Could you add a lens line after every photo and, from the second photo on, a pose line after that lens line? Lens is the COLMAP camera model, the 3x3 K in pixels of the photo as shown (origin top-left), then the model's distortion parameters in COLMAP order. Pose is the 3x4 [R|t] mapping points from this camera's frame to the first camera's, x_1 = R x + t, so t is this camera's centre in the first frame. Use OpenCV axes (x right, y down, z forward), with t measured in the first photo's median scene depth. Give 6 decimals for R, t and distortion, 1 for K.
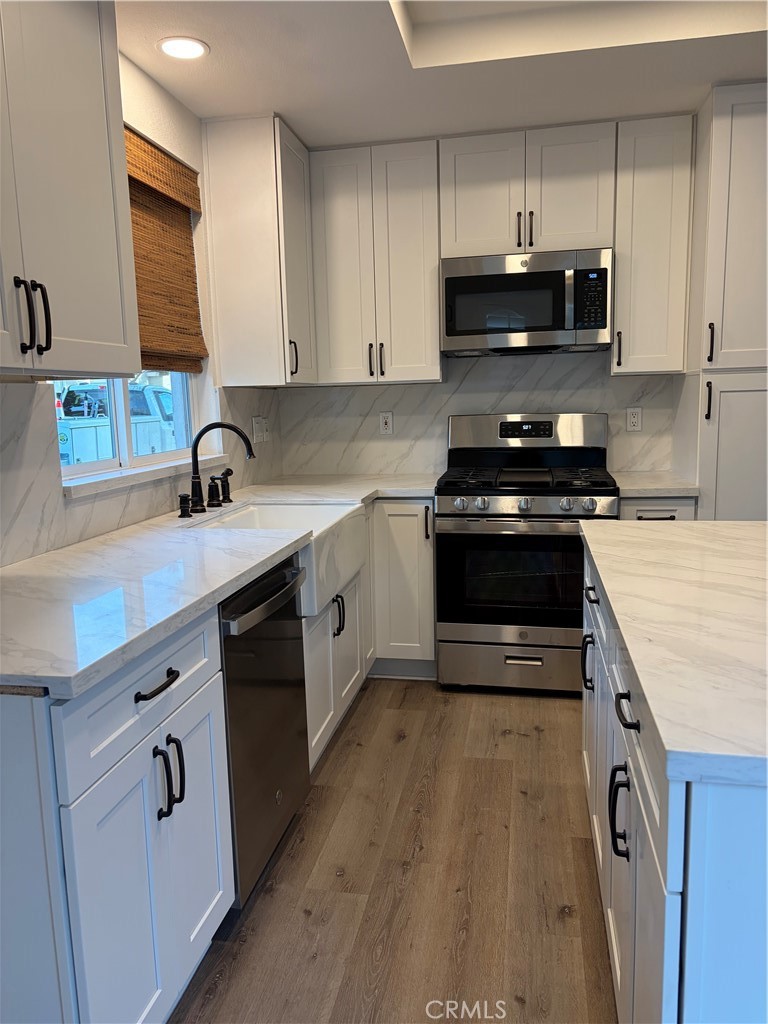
lens RADIAL K [[771.8, 0, 383.5], [0, 771.8, 519.5], [0, 0, 1]] dist [0.011193, -0.006054]
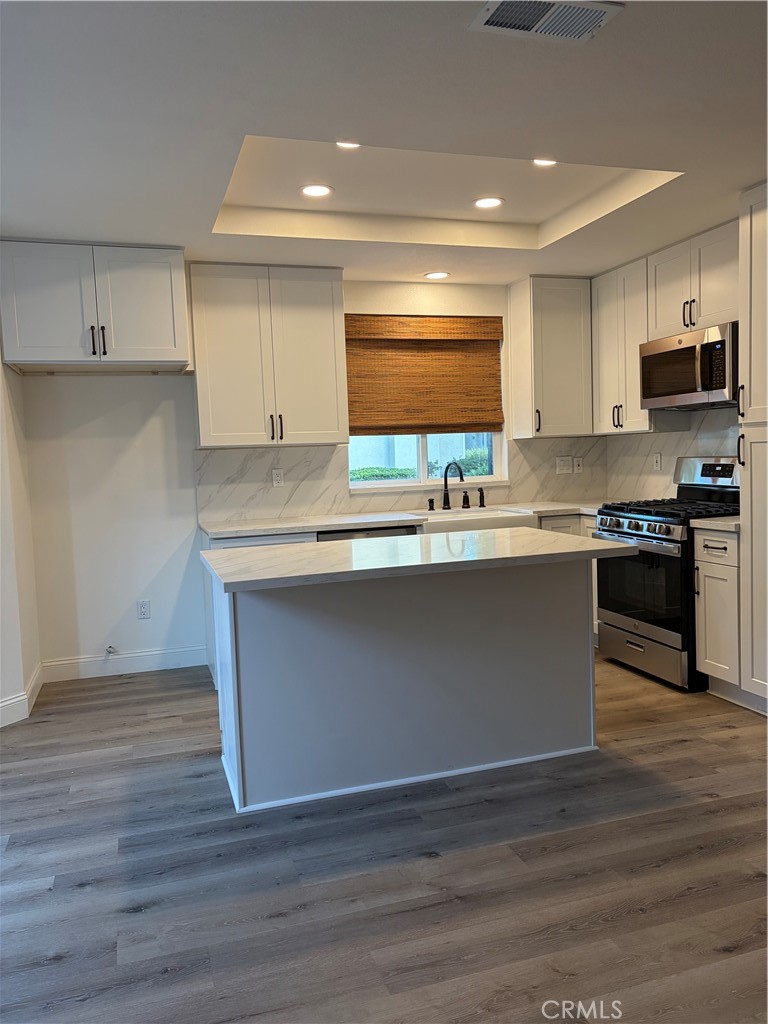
lens RADIAL K [[771.8, 0, 384.0], [0, 771.8, 508.5], [0, 0, 1]] dist [0.011193, -0.006054]
pose [[0.479838, 0.073421, -0.874280, 1.100376], [-0.112036, 0.993462, 0.021941, -0.029225], [0.870175, 0.087422, 0.484926, -0.026968]]
